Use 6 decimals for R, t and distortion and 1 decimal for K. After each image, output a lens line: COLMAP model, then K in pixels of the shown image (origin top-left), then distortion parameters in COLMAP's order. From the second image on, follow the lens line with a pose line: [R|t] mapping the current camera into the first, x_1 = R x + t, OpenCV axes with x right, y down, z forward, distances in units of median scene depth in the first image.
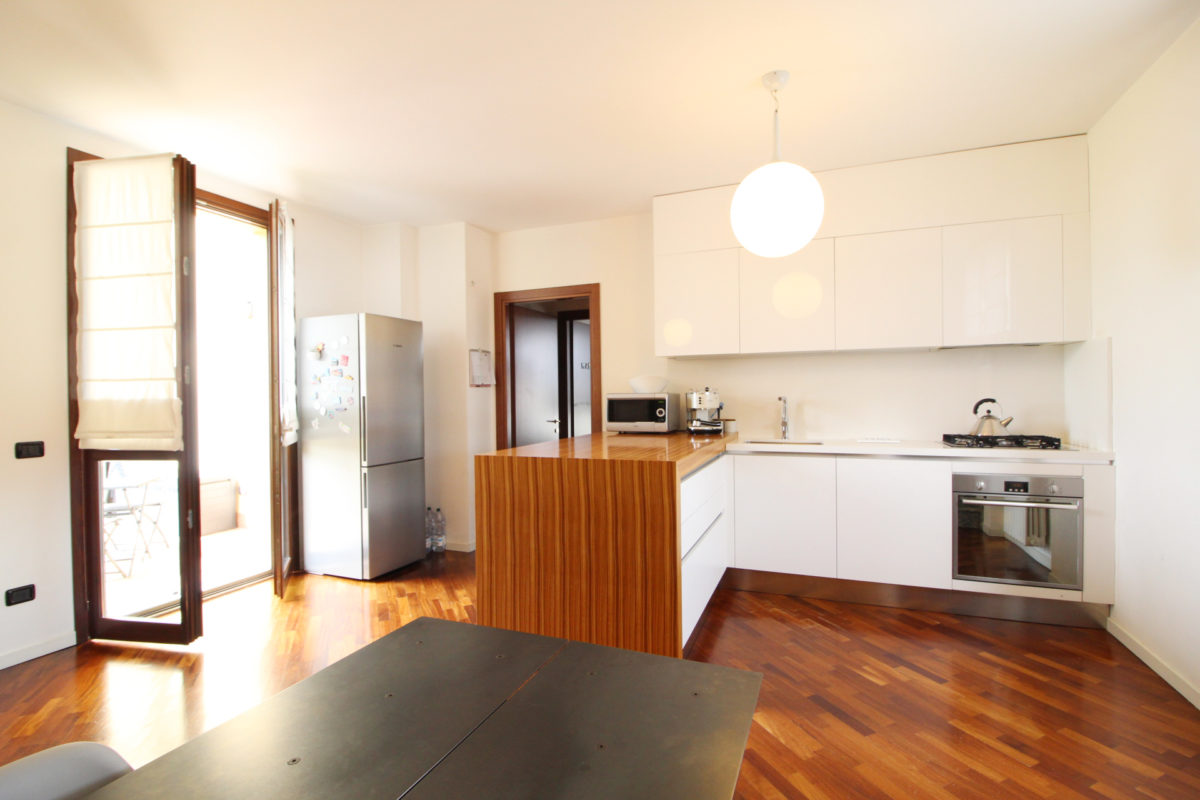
lens RADIAL K [[560.6, 0, 607.3], [0, 560.6, 392.5], [0, 0, 1]] dist [0.003085, -0.015024]
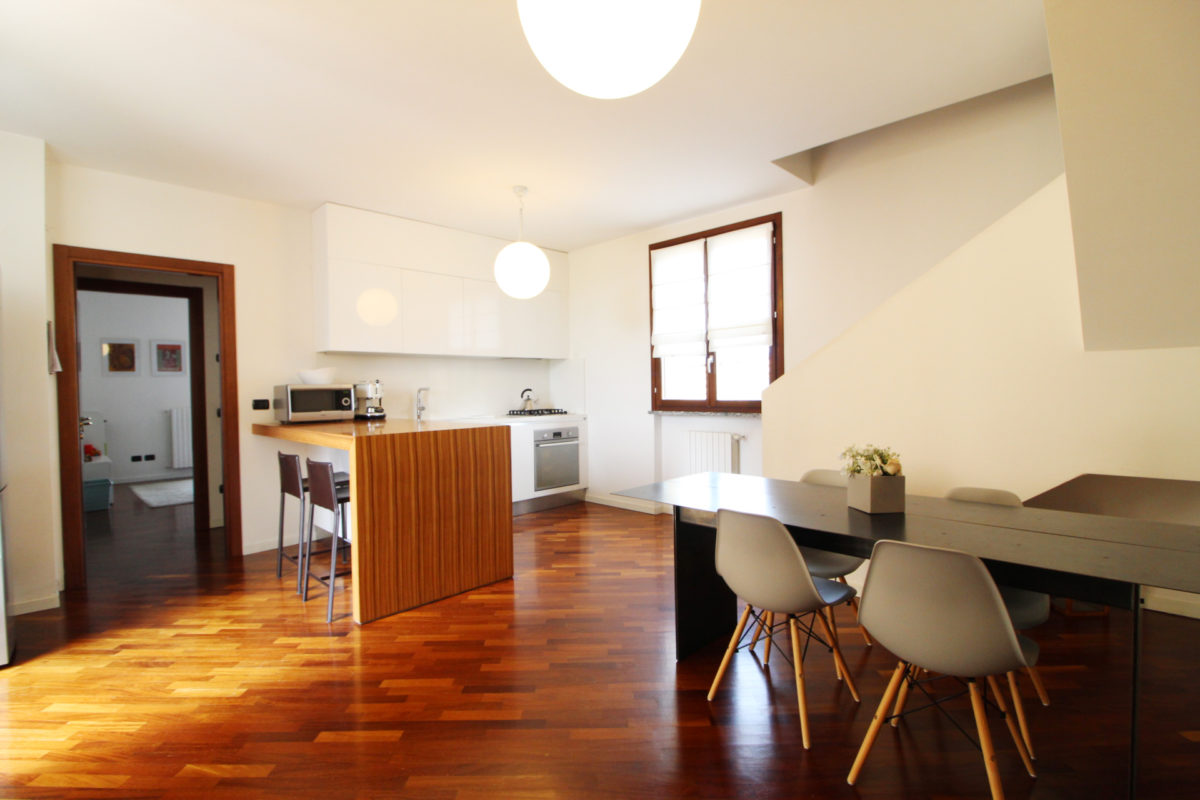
lens RADIAL K [[560.6, 0, 607.3], [0, 560.6, 392.5], [0, 0, 1]] dist [0.003085, -0.015024]
pose [[0.374053, -0.002366, 0.927405, -0.825986], [0.007967, 0.999968, -0.000662, 0.025214], [-0.927373, 0.007637, 0.374059, 0.119532]]
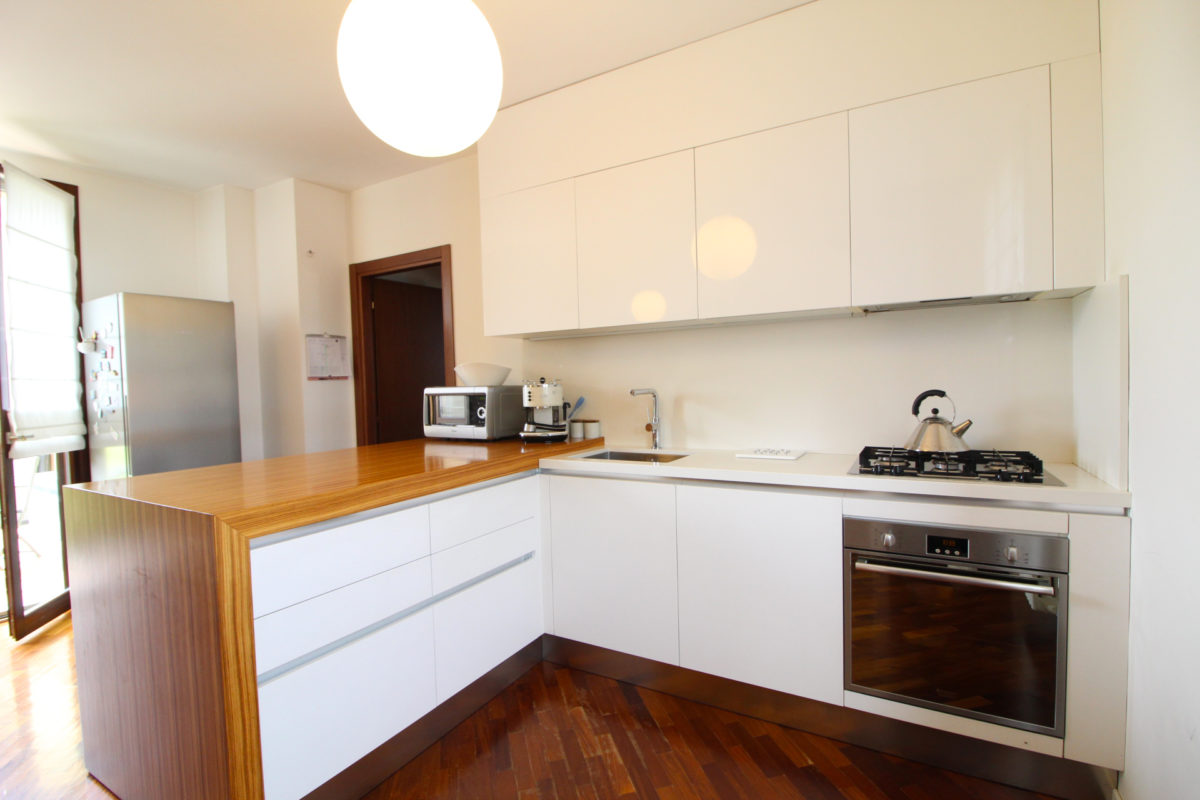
lens RADIAL K [[563.3, 0, 609.3], [0, 563.3, 395.3], [0, 0, 1]] dist [0.000931, -0.013413]
pose [[0.987973, -0.011763, -0.154178, 0.418197], [0.016900, 0.999343, 0.032053, -0.008710], [0.153699, -0.034273, 0.987523, 0.333948]]
